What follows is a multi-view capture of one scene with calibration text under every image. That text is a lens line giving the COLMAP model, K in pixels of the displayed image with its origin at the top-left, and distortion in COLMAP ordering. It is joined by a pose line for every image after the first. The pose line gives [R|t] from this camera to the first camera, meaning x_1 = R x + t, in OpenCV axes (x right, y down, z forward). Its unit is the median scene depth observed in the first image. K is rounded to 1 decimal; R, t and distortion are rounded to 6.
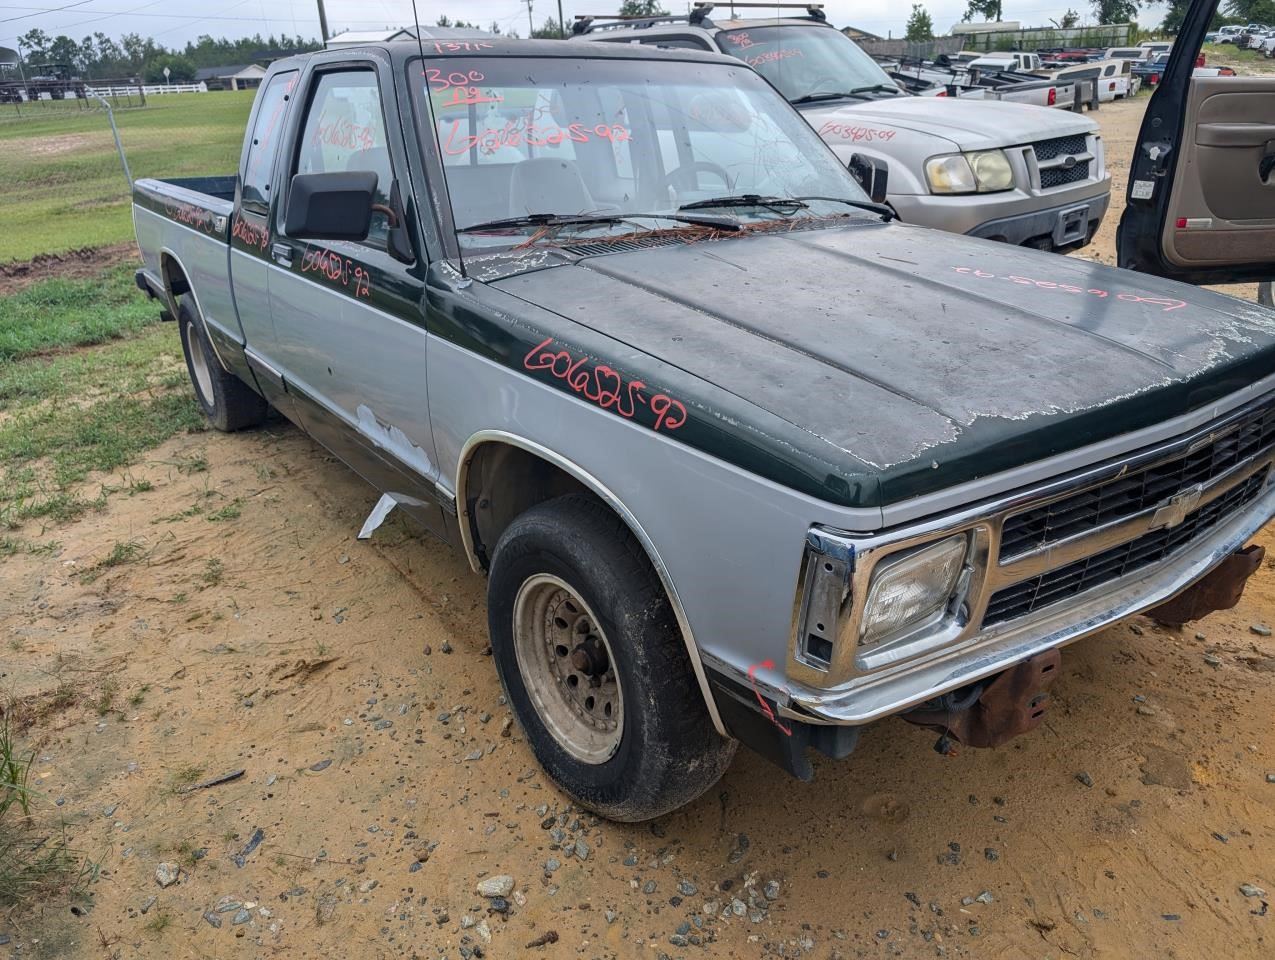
lens RADIAL K [[889.4, 0, 637.5], [0, 889.4, 480.0], [0, 0, 1]] dist [0.000264, 0.000513]
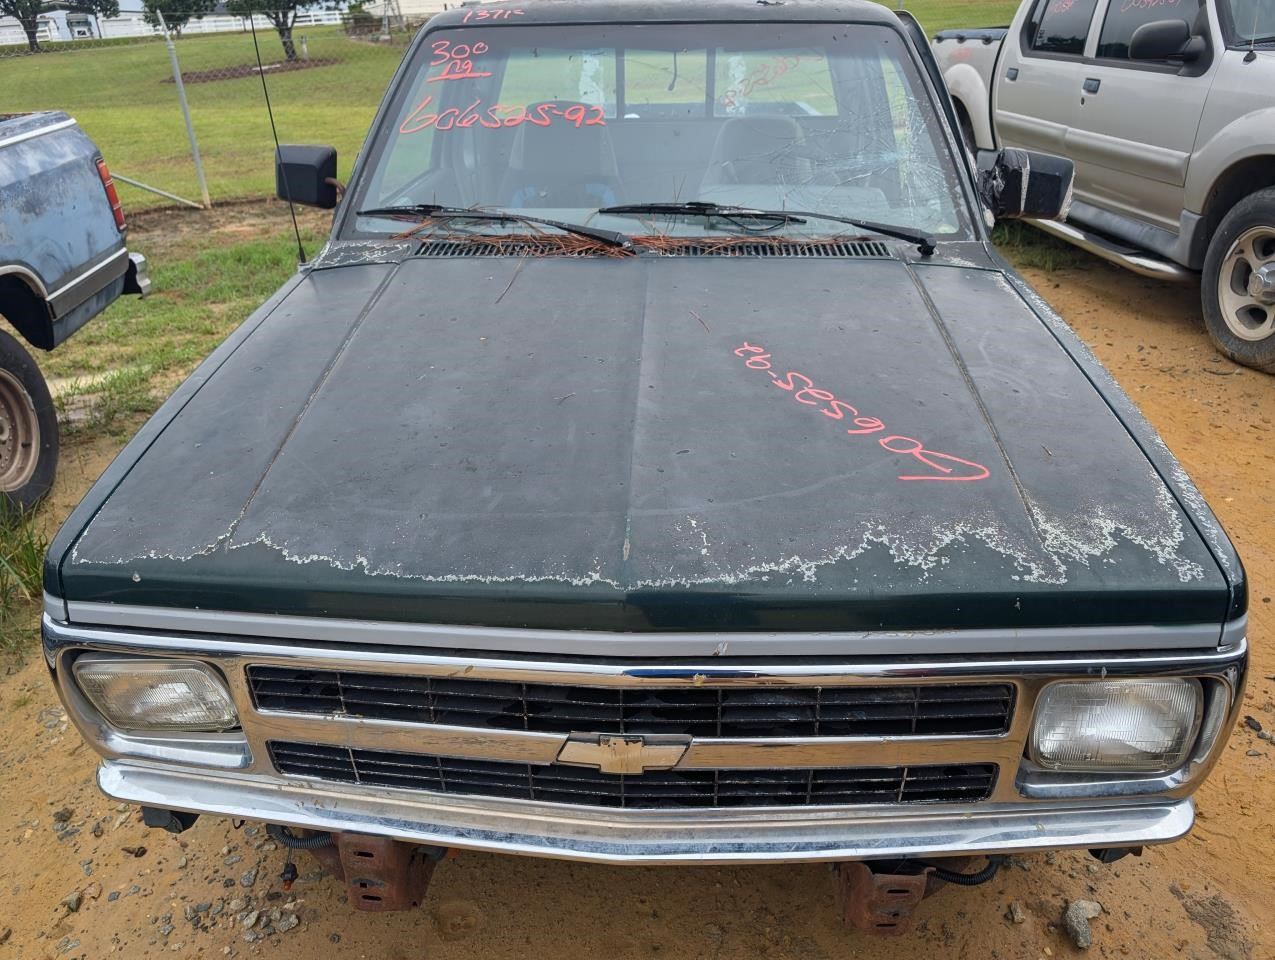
lens RADIAL K [[900.4, 0, 637.5], [0, 900.4, 480.0], [0, 0, 1]] dist [0.032991, -0.001251]
pose [[0.788858, 0.282752, -0.545669, 0.718650], [-0.231010, 0.959190, 0.163063, -0.226361], [0.569506, -0.002579, 0.821983, 0.309224]]
